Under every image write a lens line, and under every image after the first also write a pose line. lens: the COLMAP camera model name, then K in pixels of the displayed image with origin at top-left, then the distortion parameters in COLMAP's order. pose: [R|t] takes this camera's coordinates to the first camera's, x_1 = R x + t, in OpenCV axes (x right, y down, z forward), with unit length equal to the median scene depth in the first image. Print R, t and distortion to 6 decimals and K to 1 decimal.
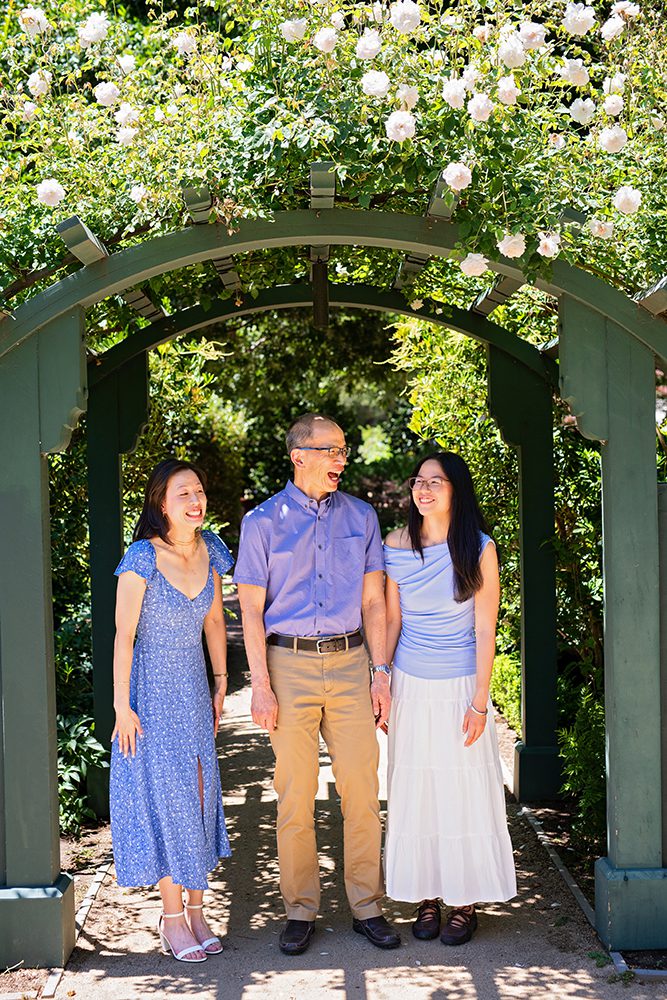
lens RADIAL K [[1415.7, 0, 335.7], [0, 1415.7, 511.5], [0, 0, 1]] dist [-0.001960, -0.038205]
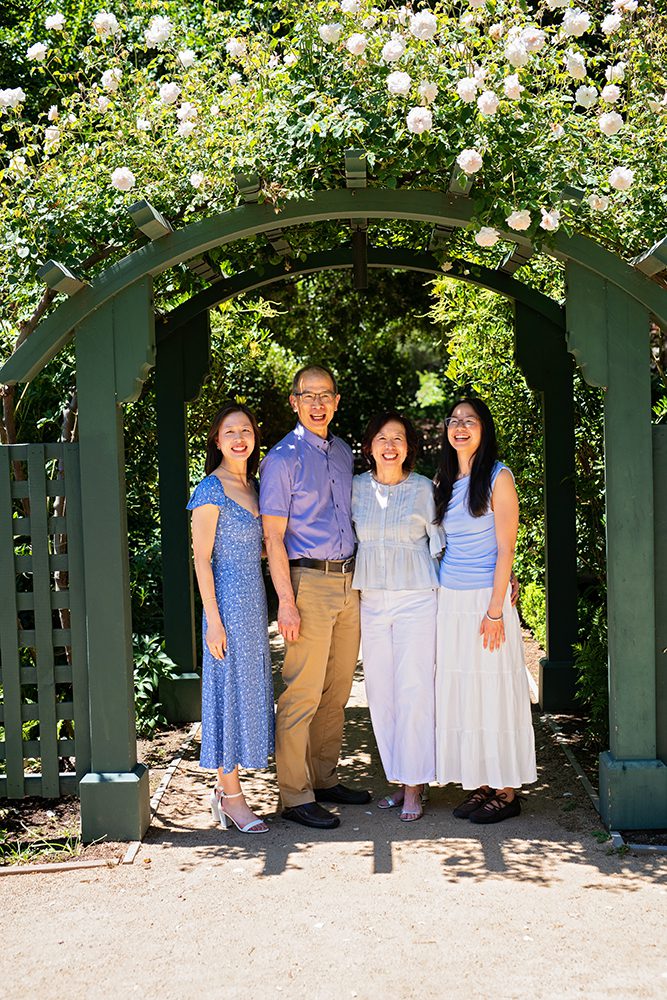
lens RADIAL K [[1370.1, 0, 333.5], [0, 1370.1, 500.0], [0, 0, 1]] dist [-0.019963, 0.067313]
pose [[0.998932, -0.004966, -0.045945, 0.019388], [0.006500, 0.999424, 0.033299, 0.002324], [0.045753, -0.033562, 0.998389, -0.108687]]
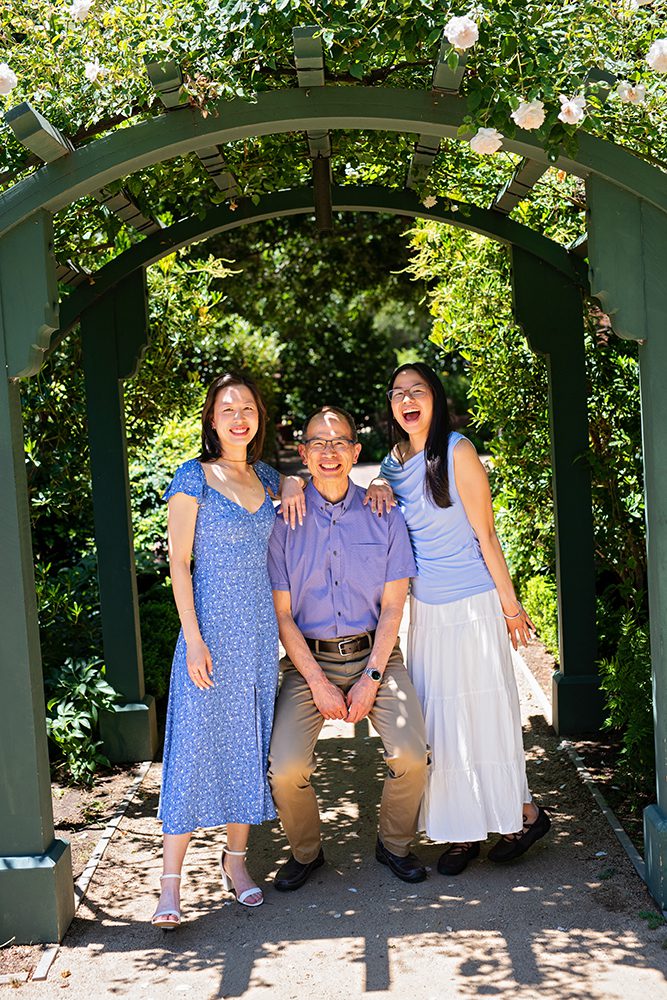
lens RADIAL K [[1370.1, 0, 333.5], [0, 1370.1, 500.0], [0, 0, 1]] dist [-0.019963, 0.067313]
pose [[0.998864, -0.034407, -0.032955, 0.020728], [0.035928, 0.998262, 0.046713, 0.002675], [0.031290, -0.047844, 0.998365, 0.127035]]
